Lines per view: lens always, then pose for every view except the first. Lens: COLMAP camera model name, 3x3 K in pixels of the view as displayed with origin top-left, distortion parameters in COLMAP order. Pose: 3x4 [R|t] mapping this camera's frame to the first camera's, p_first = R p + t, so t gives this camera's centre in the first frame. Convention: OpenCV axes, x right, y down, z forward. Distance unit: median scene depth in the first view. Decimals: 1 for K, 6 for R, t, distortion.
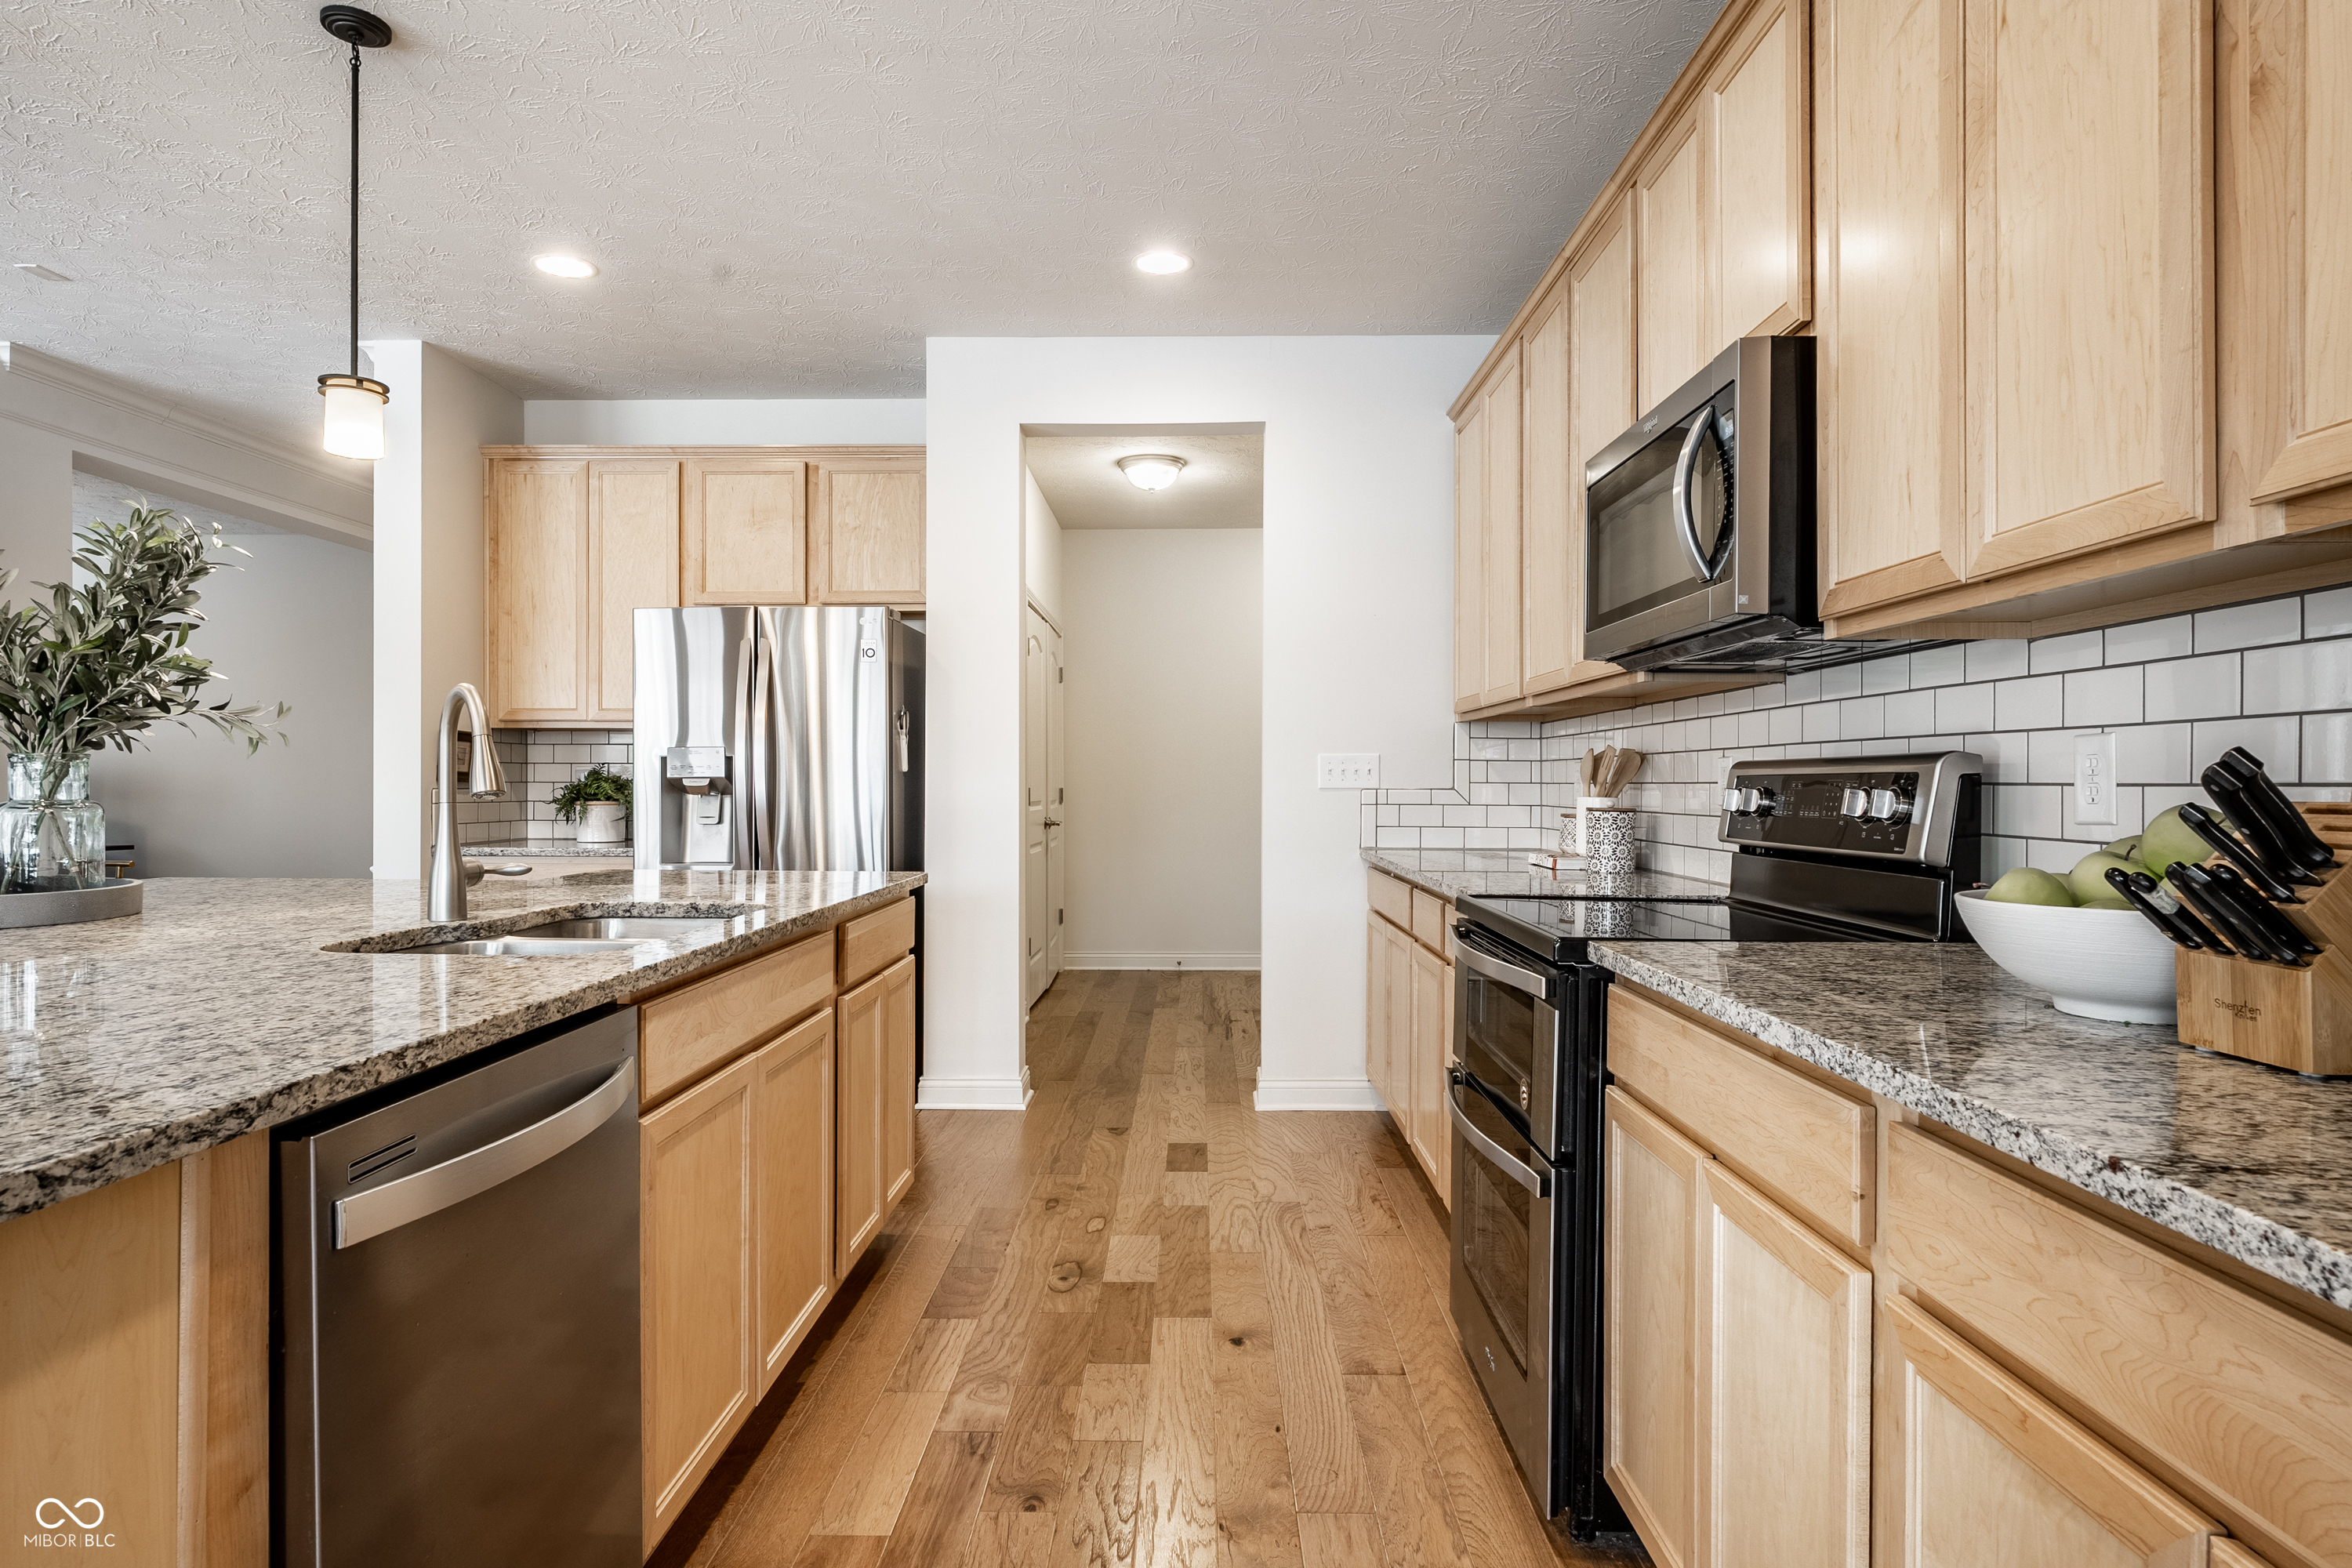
lens RADIAL K [[1263.4, 0, 1176.0], [0, 1263.4, 784.0], [0, 0, 1]] dist [-0.000951, 0.000067]
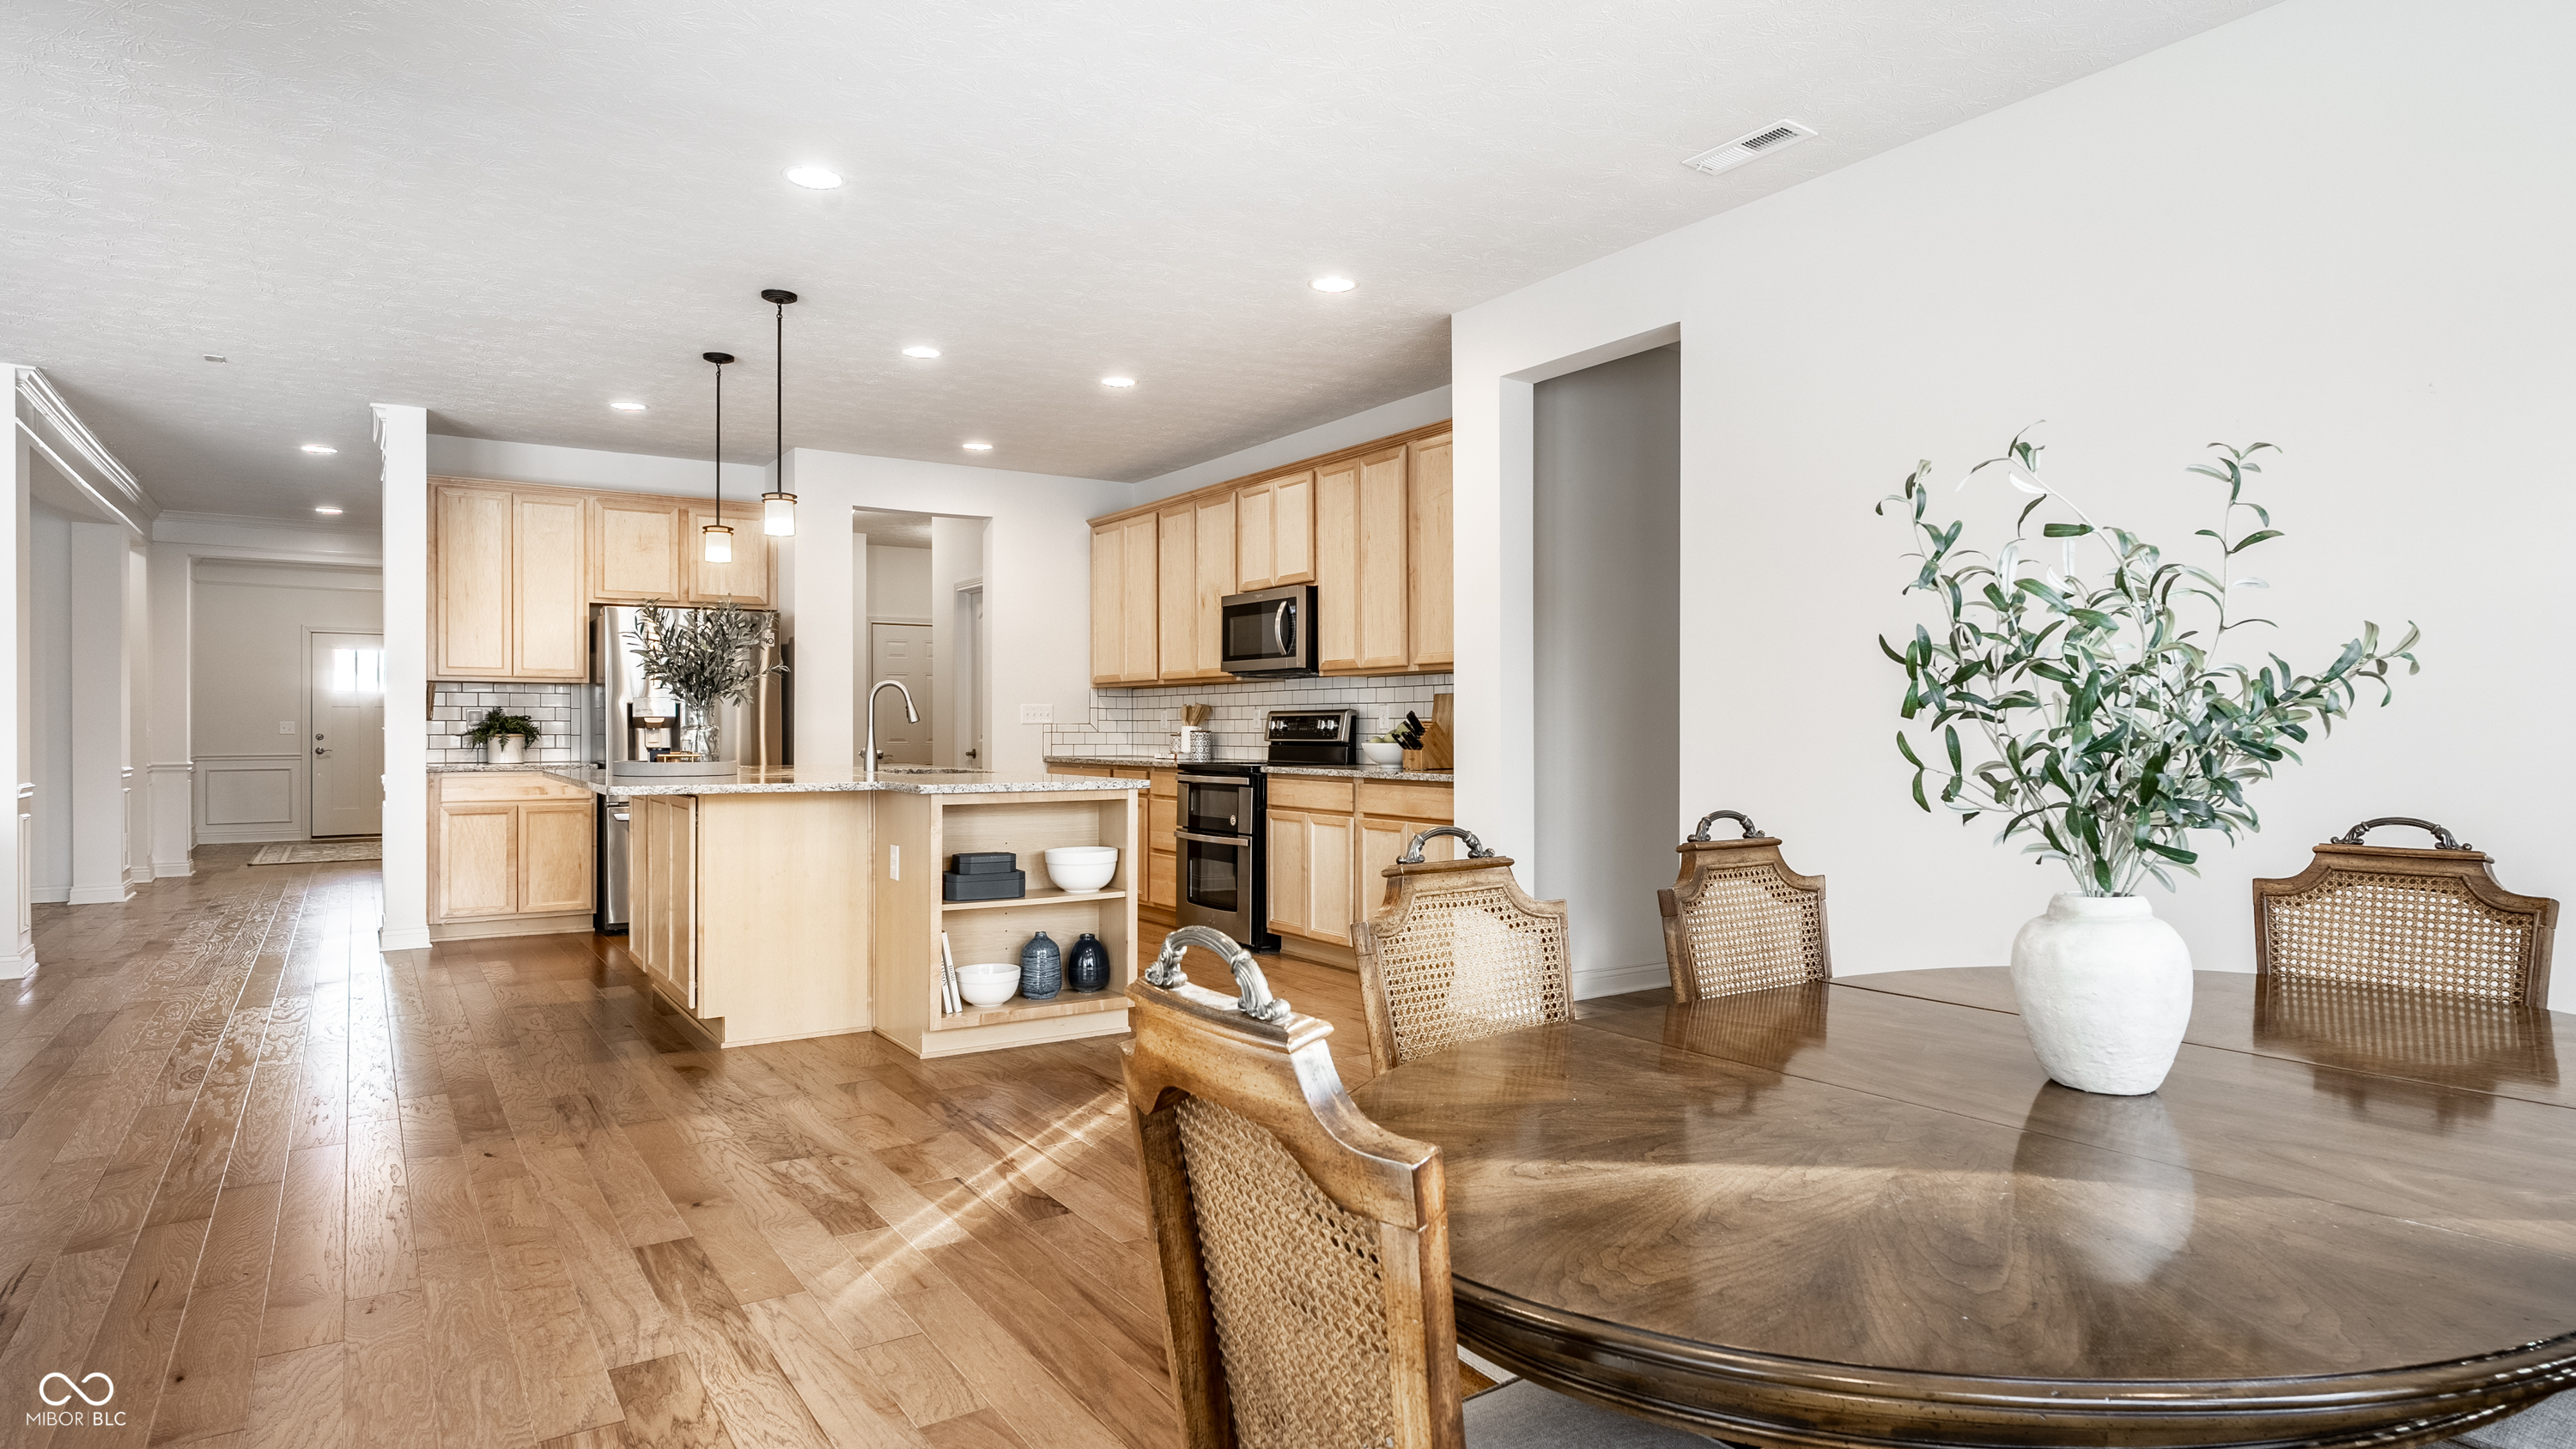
lens RADIAL K [[1410.3, 0, 1288.0], [0, 1410.3, 724.5], [0, 0, 1]] dist [0.002008, 0.000004]
pose [[0.825543, -0.001380, 0.564337, -1.278077], [0.002935, 0.999994, -0.001849, 0.017083], [-0.564331, 0.003183, 0.825543, -1.568822]]
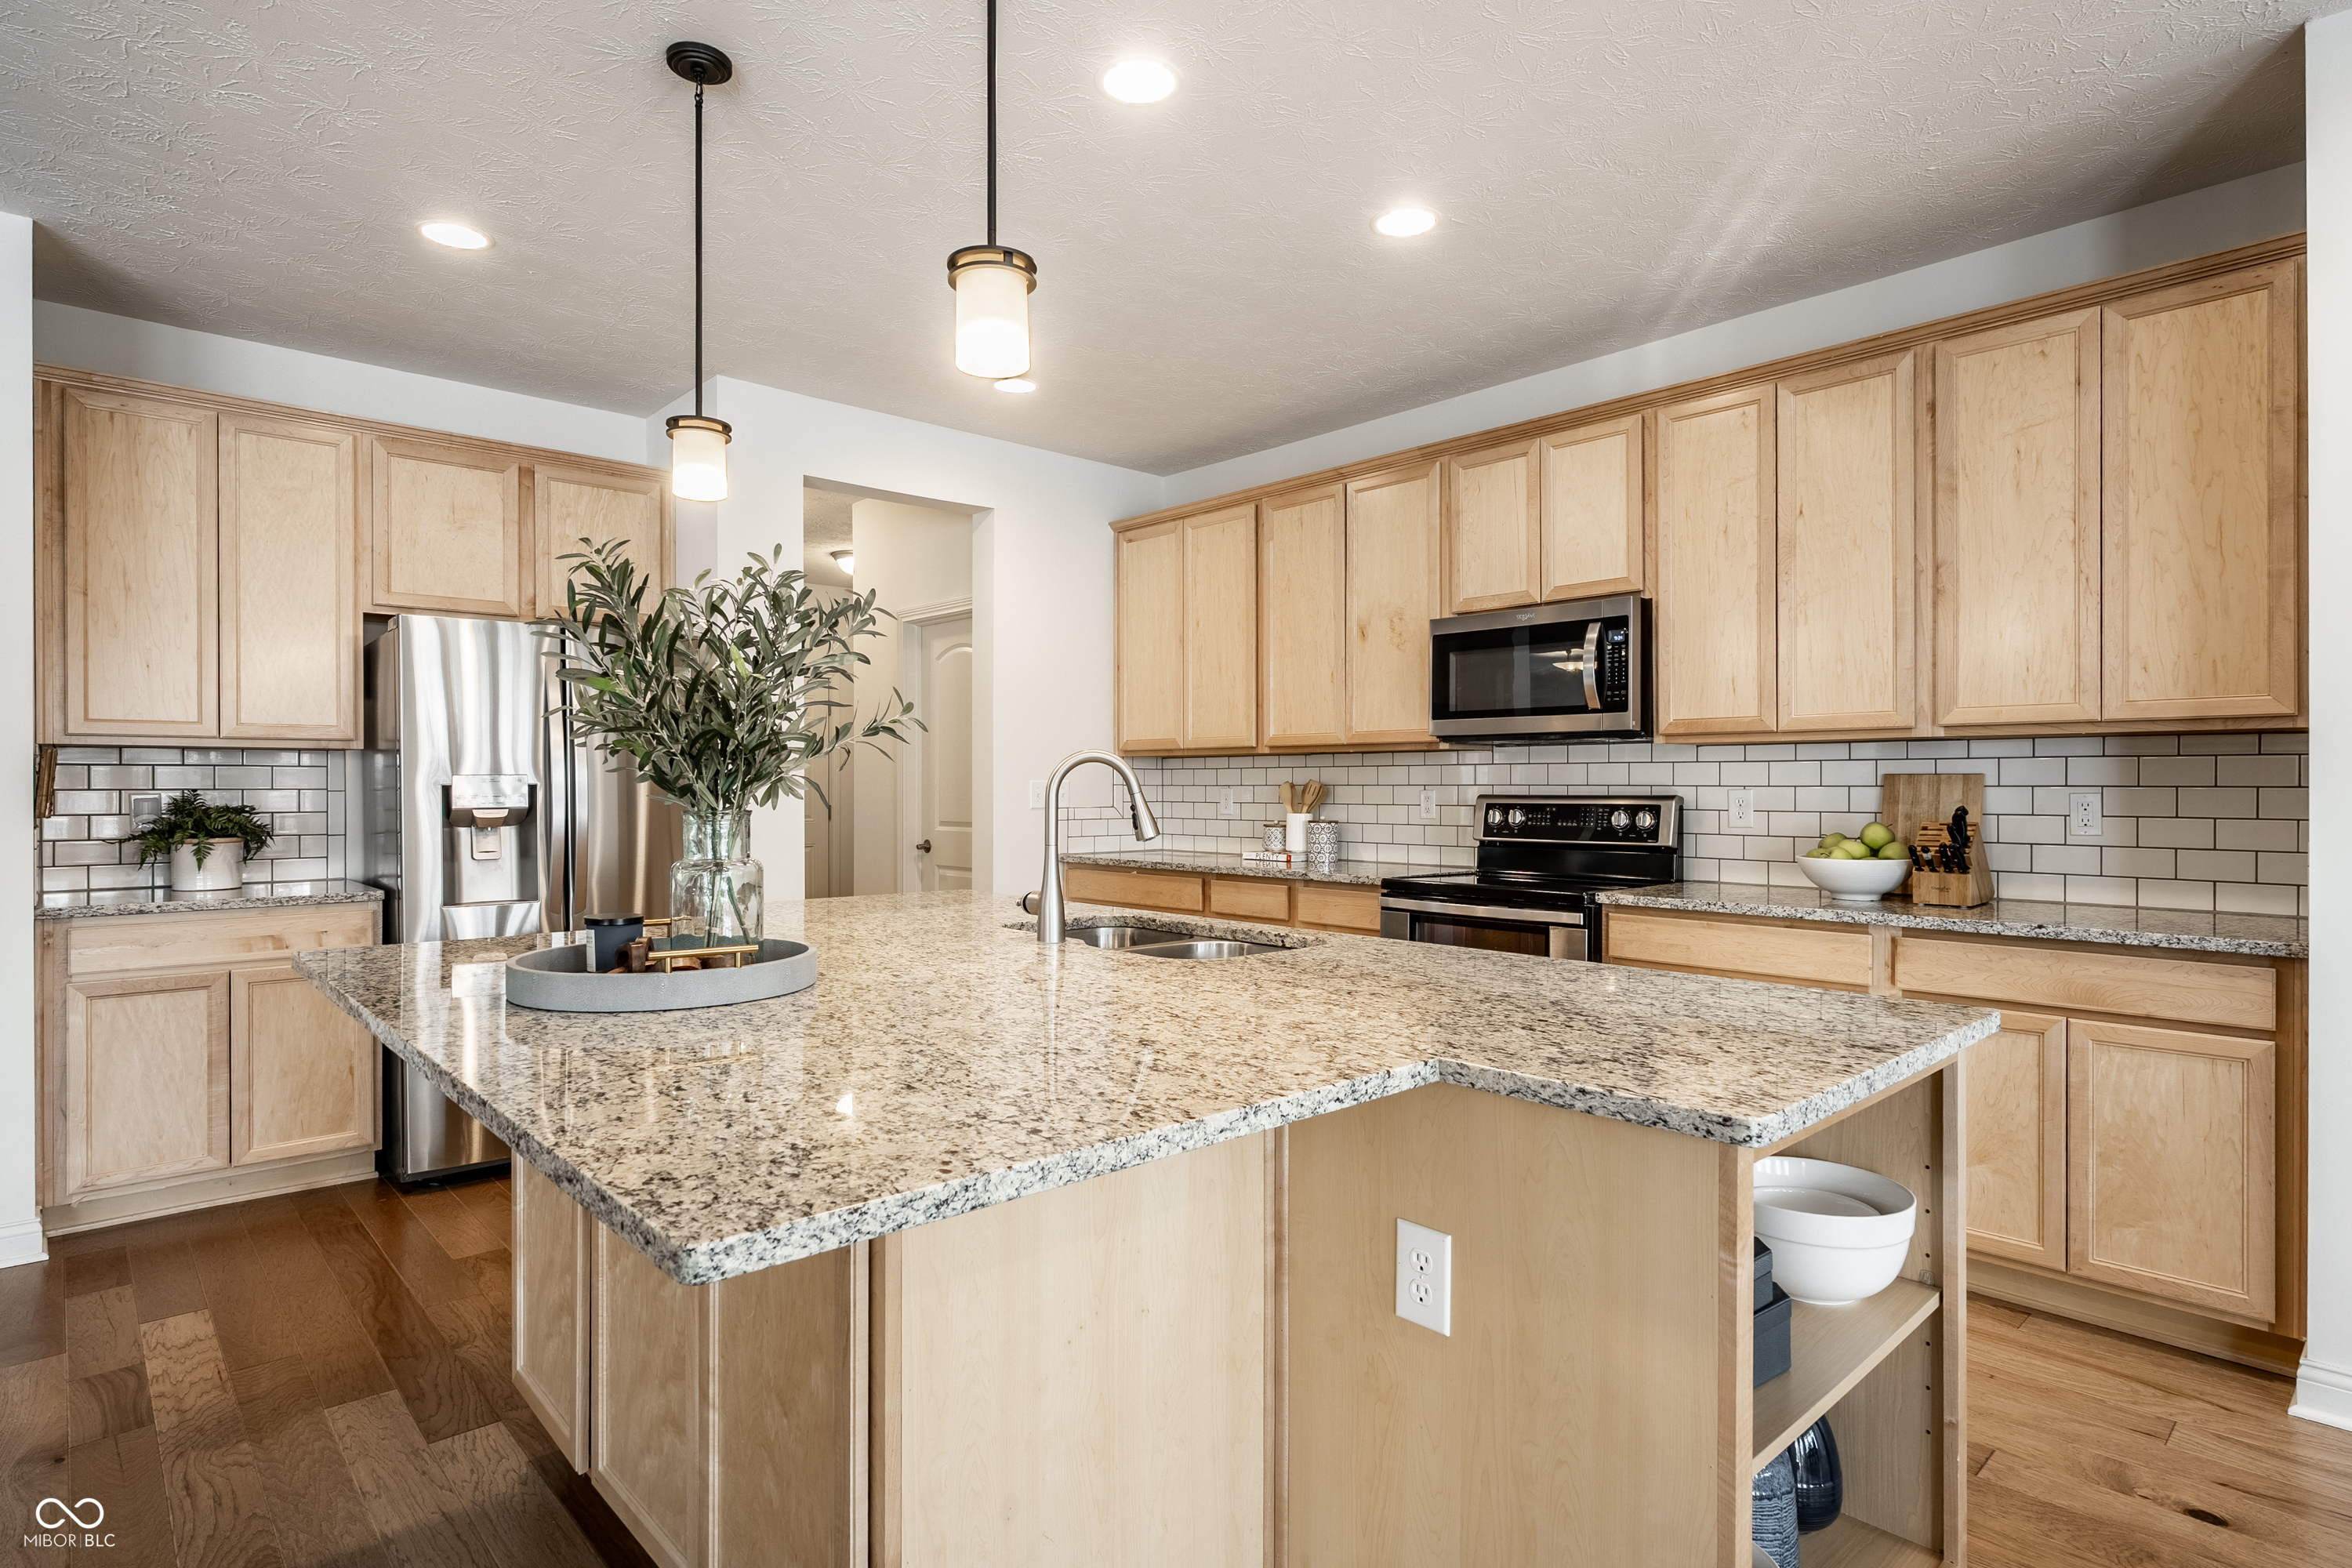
lens RADIAL K [[1204.3, 0, 1176.0], [0, 1204.3, 784.0], [0, 0, 1]] dist [-0.005166, -0.000610]
pose [[0.722896, -0.003918, 0.690946, -1.103493], [0.003830, 0.999991, 0.001664, -0.039871], [-0.690946, 0.001443, 0.722905, 0.069870]]
